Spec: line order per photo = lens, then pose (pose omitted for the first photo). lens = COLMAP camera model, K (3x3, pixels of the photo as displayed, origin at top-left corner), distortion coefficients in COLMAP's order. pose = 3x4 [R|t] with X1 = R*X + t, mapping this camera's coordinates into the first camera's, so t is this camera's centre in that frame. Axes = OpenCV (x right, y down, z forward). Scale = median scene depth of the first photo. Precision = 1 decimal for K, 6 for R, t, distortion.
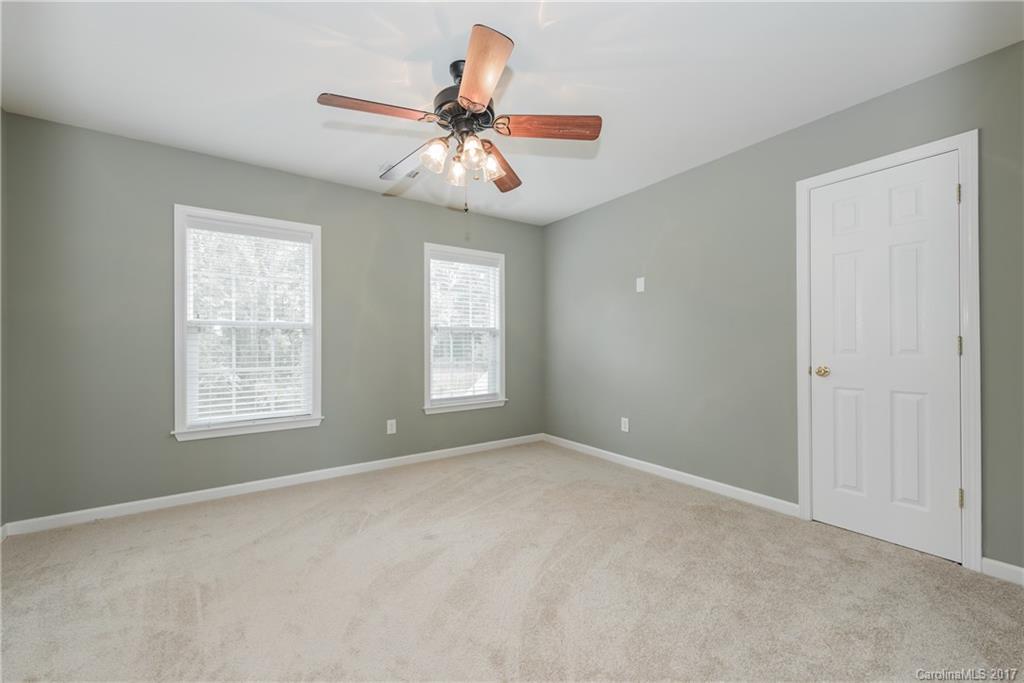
lens RADIAL K [[409.3, 0, 510.2], [0, 409.3, 337.8], [0, 0, 1]] dist [-0.000494, 0.000022]
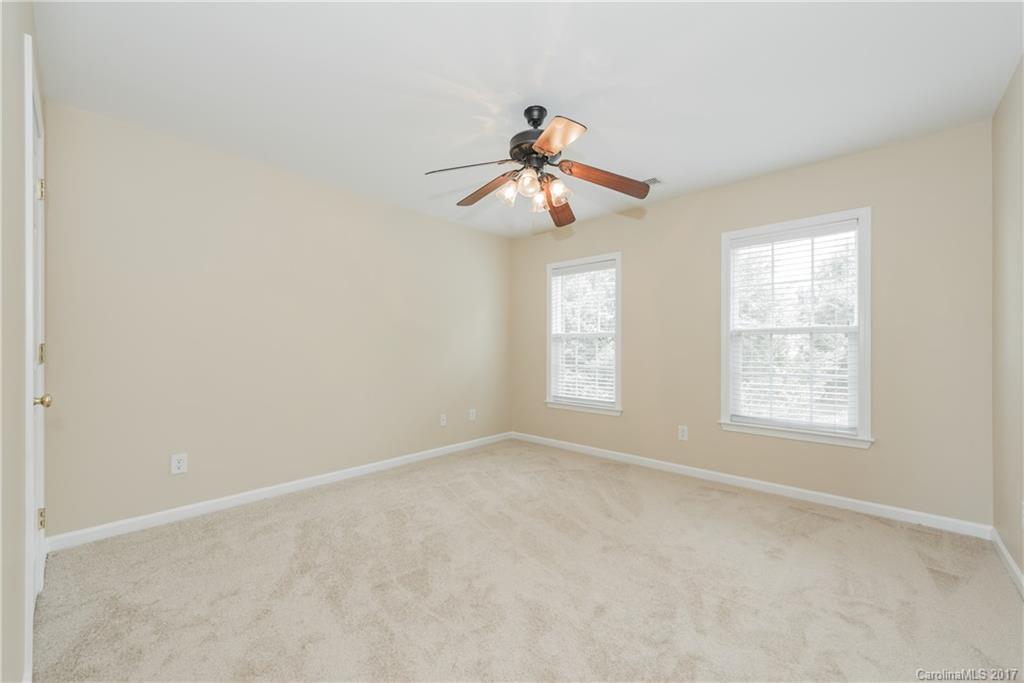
lens RADIAL K [[409.3, 0, 508.1], [0, 409.3, 343.9], [0, 0, 1]] dist [-0.000494, 0.000022]
pose [[0.153938, -0.008923, -0.988040, 0.681824], [0.012391, 0.999898, -0.007100, 0.005498], [0.988003, -0.011150, 0.154033, 0.486114]]
